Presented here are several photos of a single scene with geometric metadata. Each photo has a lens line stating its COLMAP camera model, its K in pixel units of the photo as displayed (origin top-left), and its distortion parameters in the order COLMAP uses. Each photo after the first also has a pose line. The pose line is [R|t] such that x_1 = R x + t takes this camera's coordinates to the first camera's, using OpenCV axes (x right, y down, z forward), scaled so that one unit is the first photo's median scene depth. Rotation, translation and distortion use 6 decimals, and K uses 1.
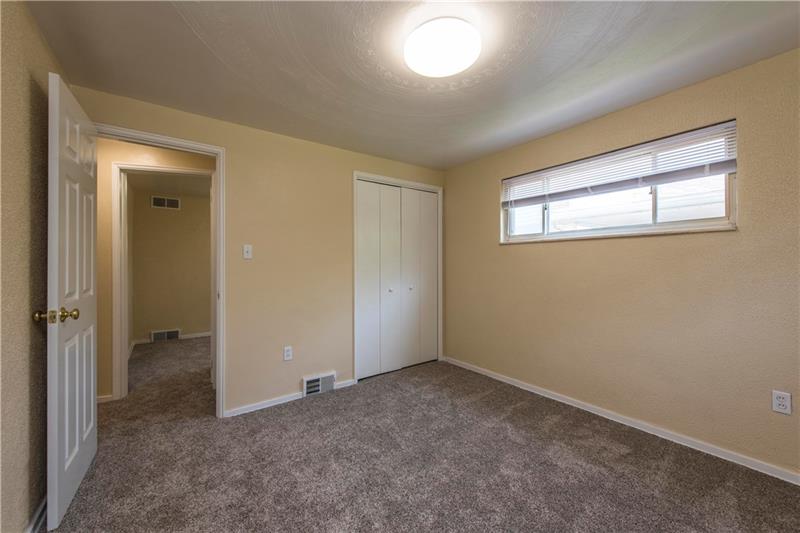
lens RADIAL K [[319.7, 0, 403.7], [0, 319.7, 266.9], [0, 0, 1]] dist [-0.004145, 0.001557]
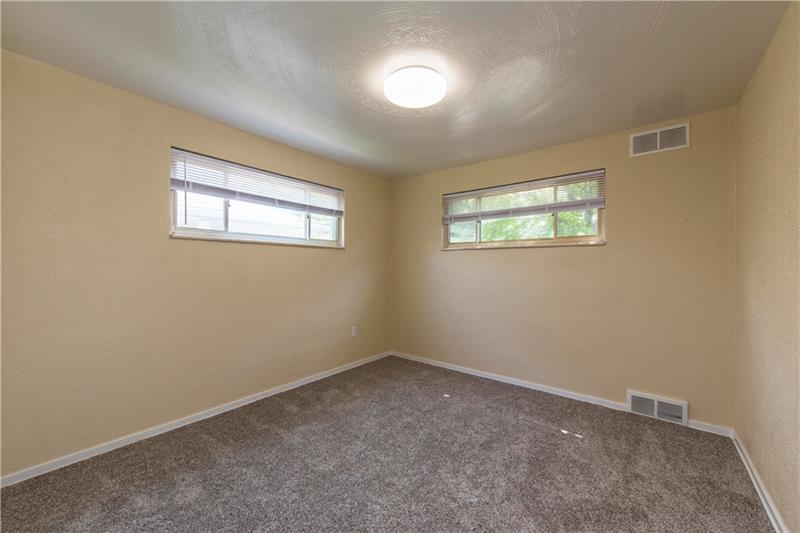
lens RADIAL K [[319.7, 0, 402.8], [0, 319.7, 266.2], [0, 0, 1]] dist [-0.004145, 0.001557]
pose [[-0.300615, 0.002941, 0.953741, -0.664201], [0.001111, 0.999996, -0.002733, -0.004676], [-0.953745, 0.000238, -0.300617, 0.917894]]
